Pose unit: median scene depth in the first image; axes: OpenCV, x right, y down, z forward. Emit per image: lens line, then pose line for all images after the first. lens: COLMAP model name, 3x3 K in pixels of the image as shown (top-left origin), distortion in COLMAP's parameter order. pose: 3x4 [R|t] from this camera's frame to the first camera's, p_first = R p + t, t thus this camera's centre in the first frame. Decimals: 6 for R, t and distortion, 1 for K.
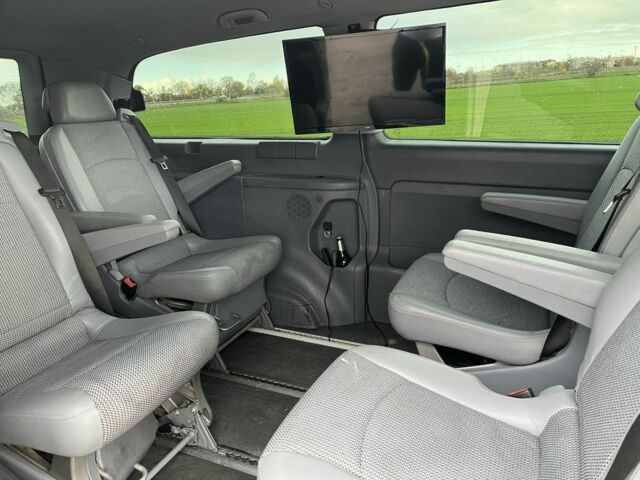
lens RADIAL K [[516.8, 0, 319.6], [0, 516.8, 257.0], [0, 0, 1]] dist [0.074529, -0.098275]
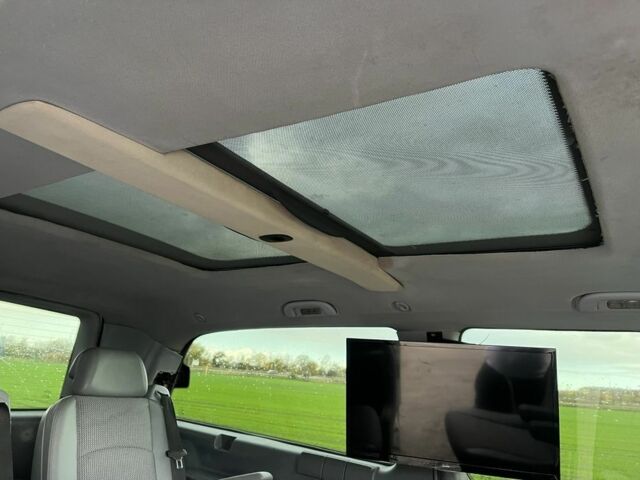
lens RADIAL K [[516.8, 0, 319.6], [0, 516.8, 257.0], [0, 0, 1]] dist [0.074529, -0.098275]
pose [[0.980481, 0.109736, -0.163138, 0.006297], [-0.177347, 0.851822, -0.492896, -0.086900], [0.084876, 0.512208, 0.854657, 0.174037]]
